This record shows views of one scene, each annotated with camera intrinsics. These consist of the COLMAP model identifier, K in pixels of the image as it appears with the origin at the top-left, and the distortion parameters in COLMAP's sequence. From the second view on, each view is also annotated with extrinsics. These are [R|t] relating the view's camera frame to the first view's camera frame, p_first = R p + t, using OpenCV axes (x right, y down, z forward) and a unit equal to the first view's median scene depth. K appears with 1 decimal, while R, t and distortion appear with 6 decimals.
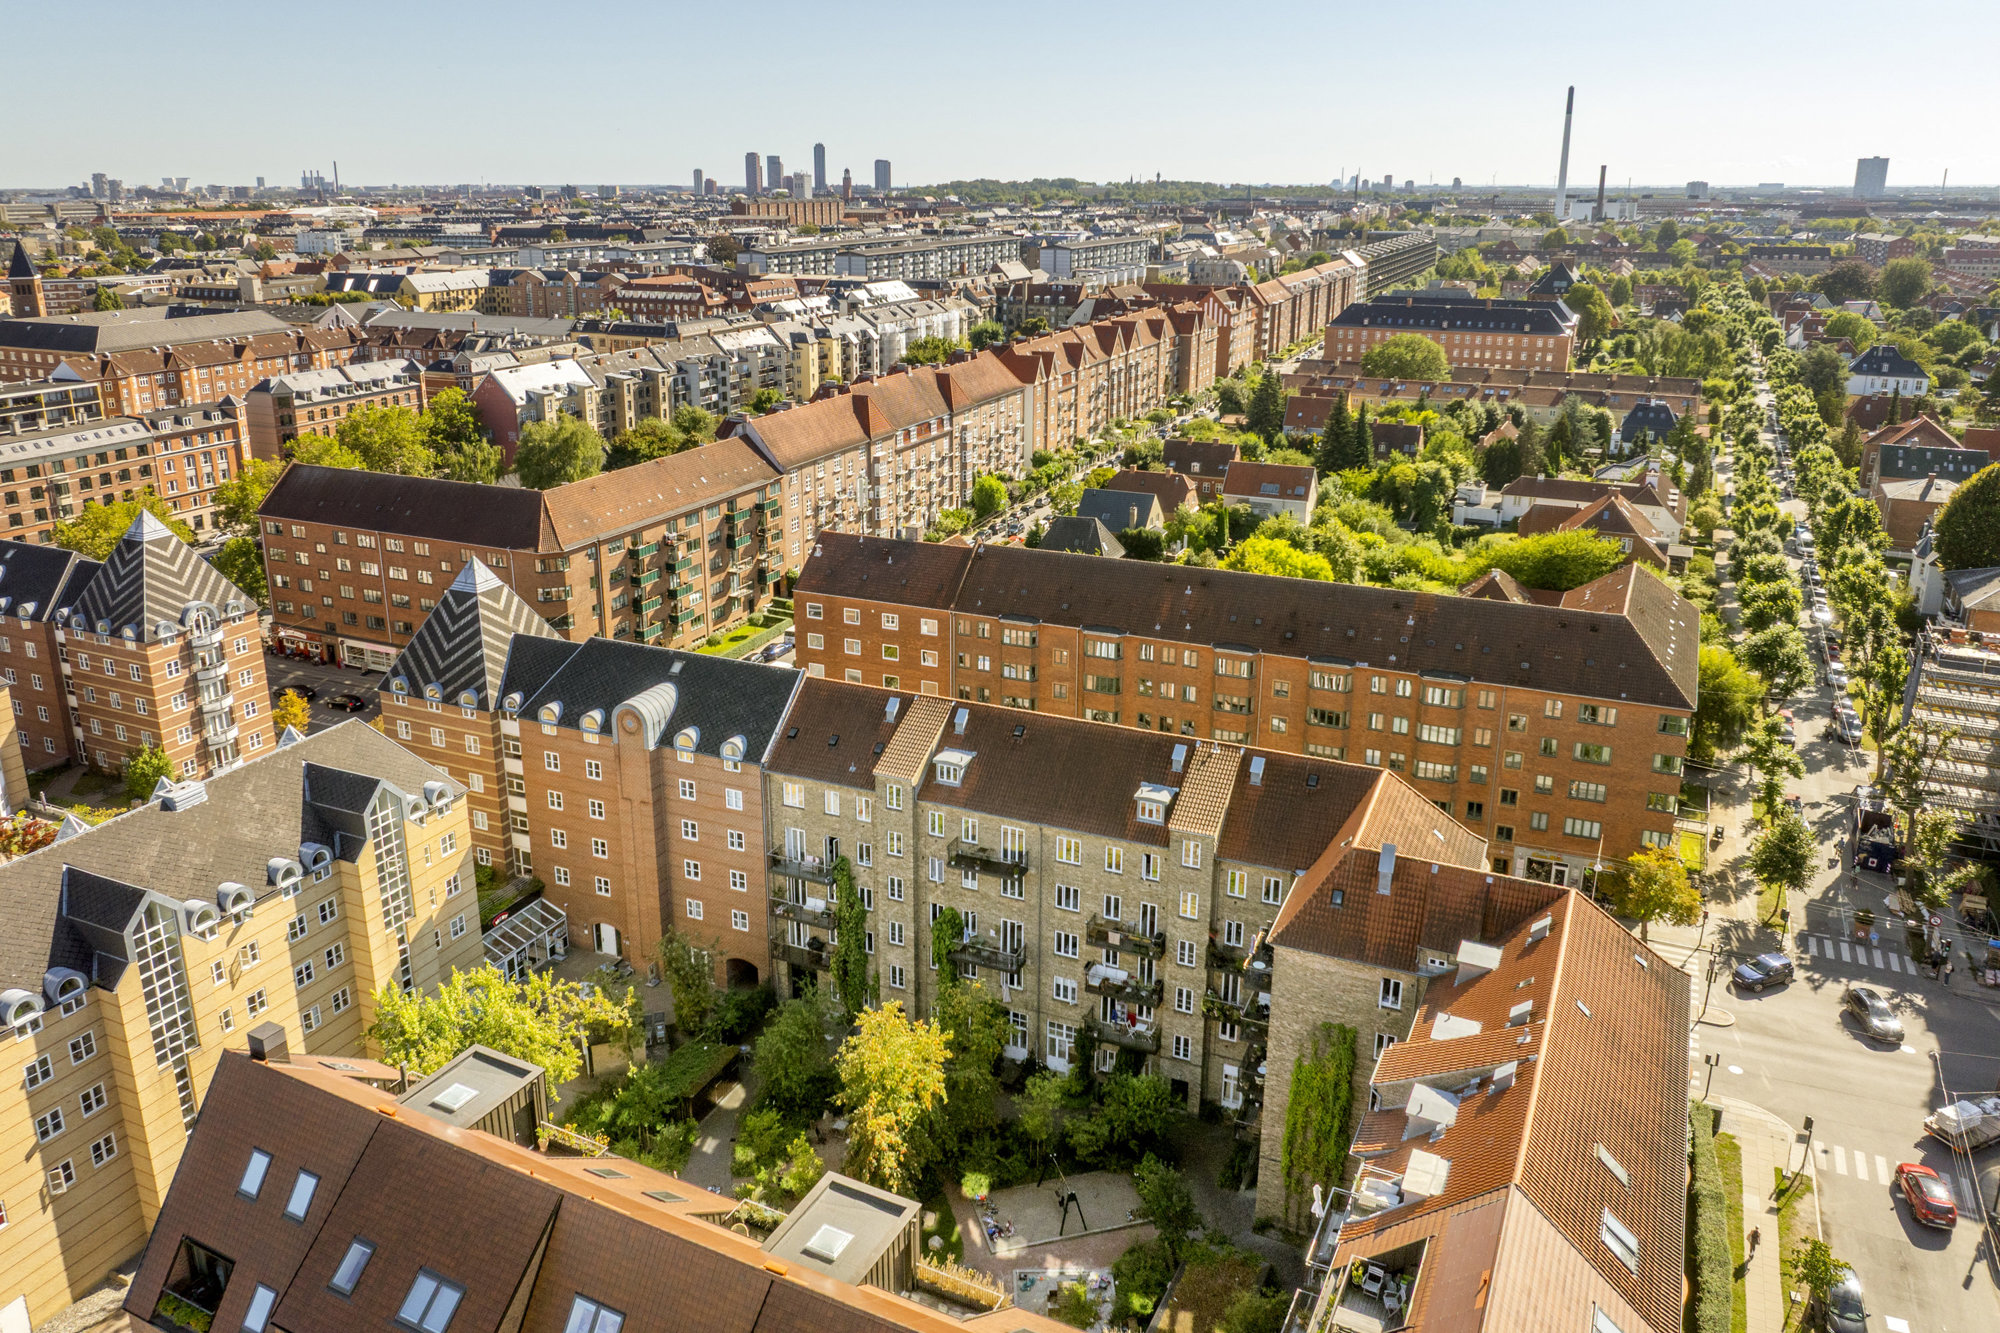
lens RADIAL K [[1360.1, 0, 997.9], [0, 1360.1, 623.7], [0, 0, 1]] dist [-0.052307, 0.025279]
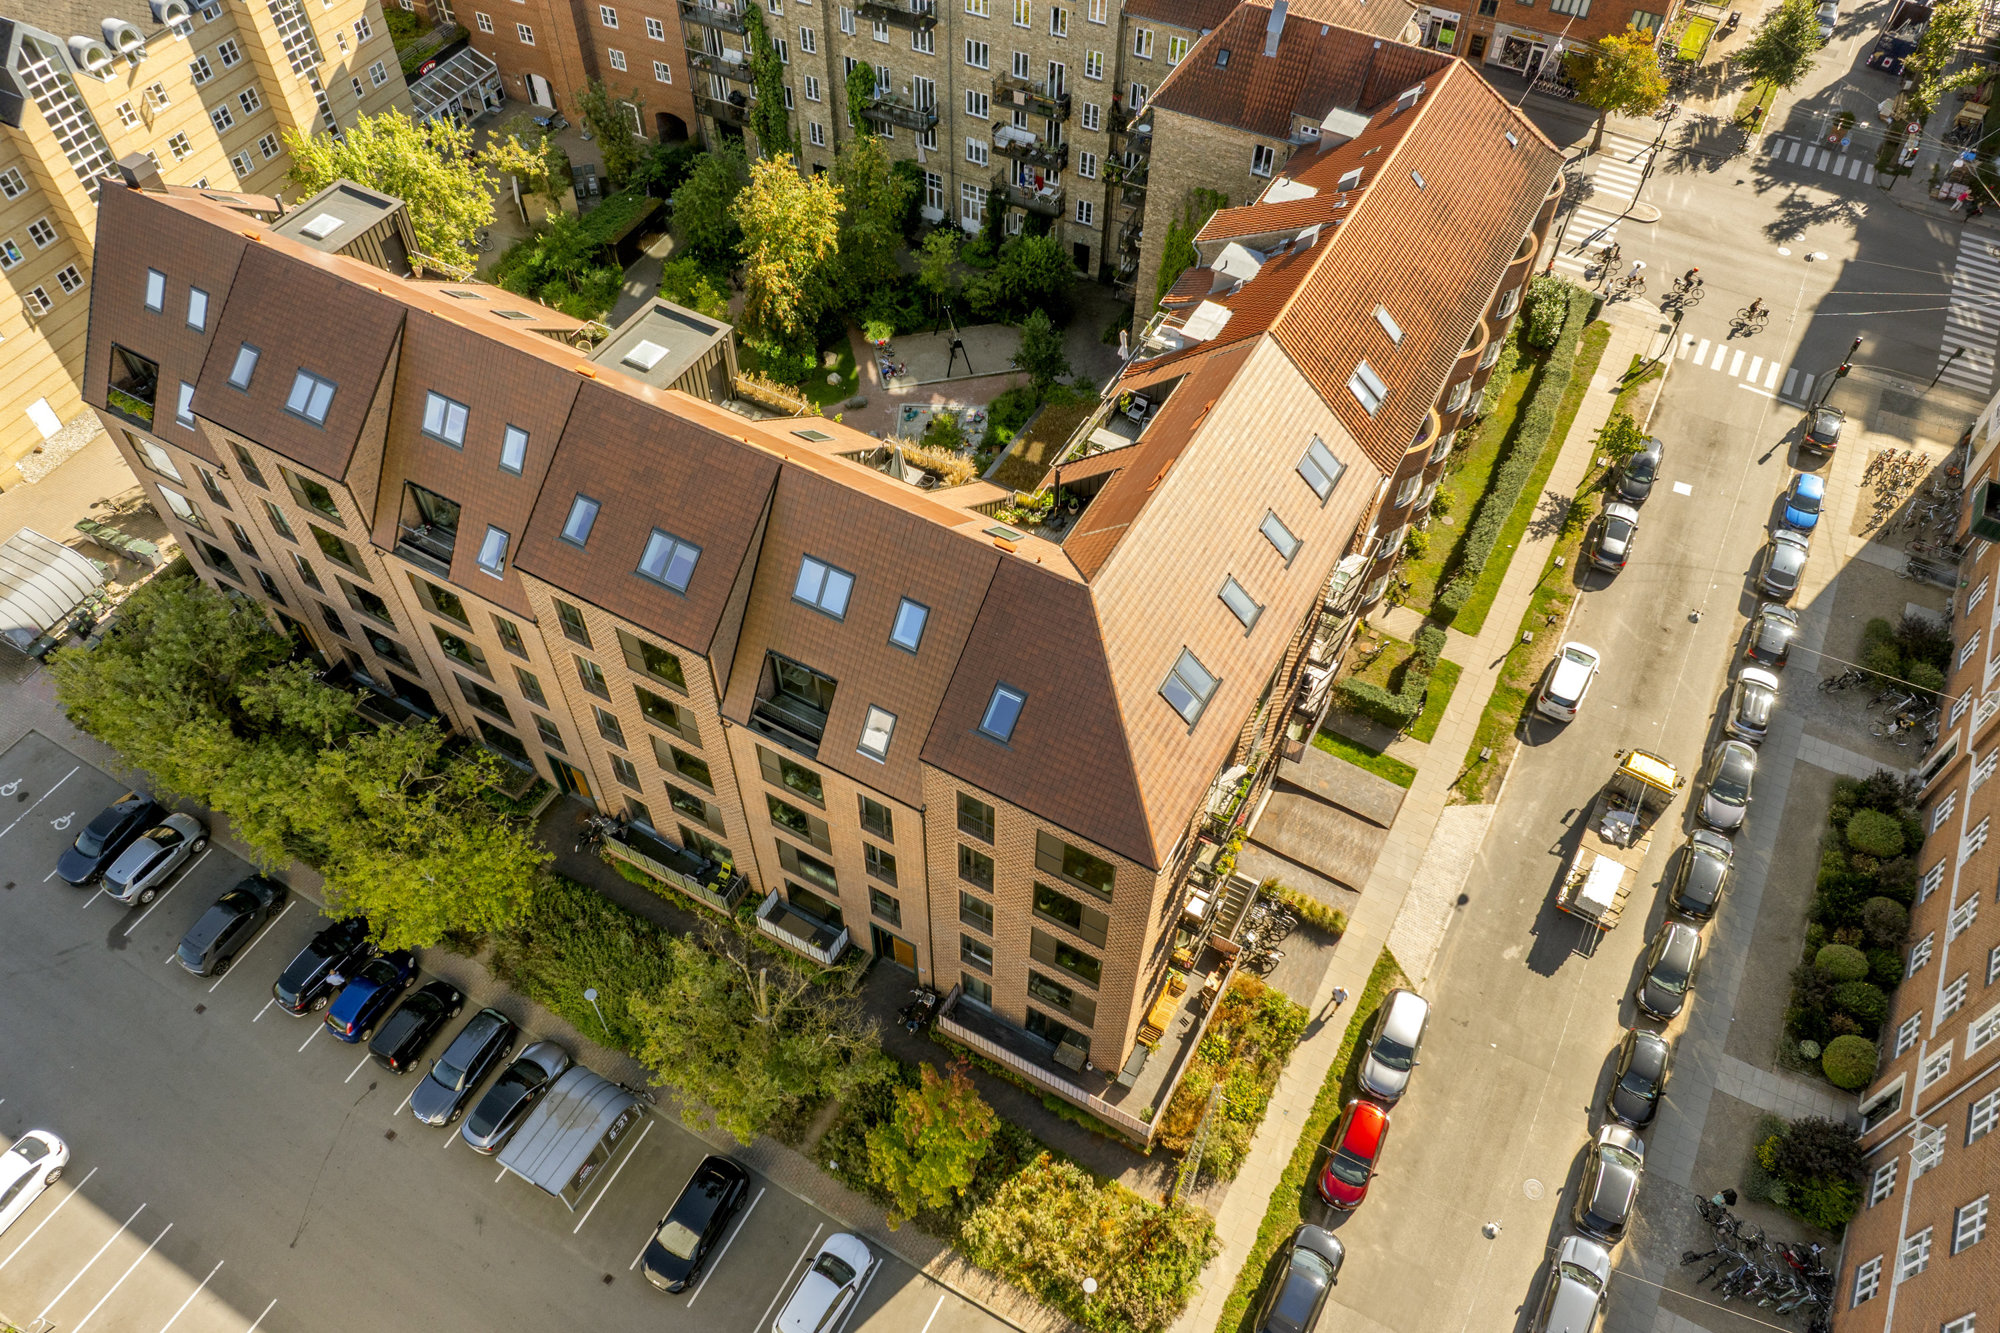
lens RADIAL K [[1360.1, 0, 997.9], [0, 1360.1, 623.7], [0, 0, 1]] dist [-0.052307, 0.025279]
pose [[0.998516, 0.045270, -0.030285, 0.118558], [-0.021079, 0.833888, 0.551531, 0.010554], [0.050222, -0.550074, 0.833605, -0.025982]]
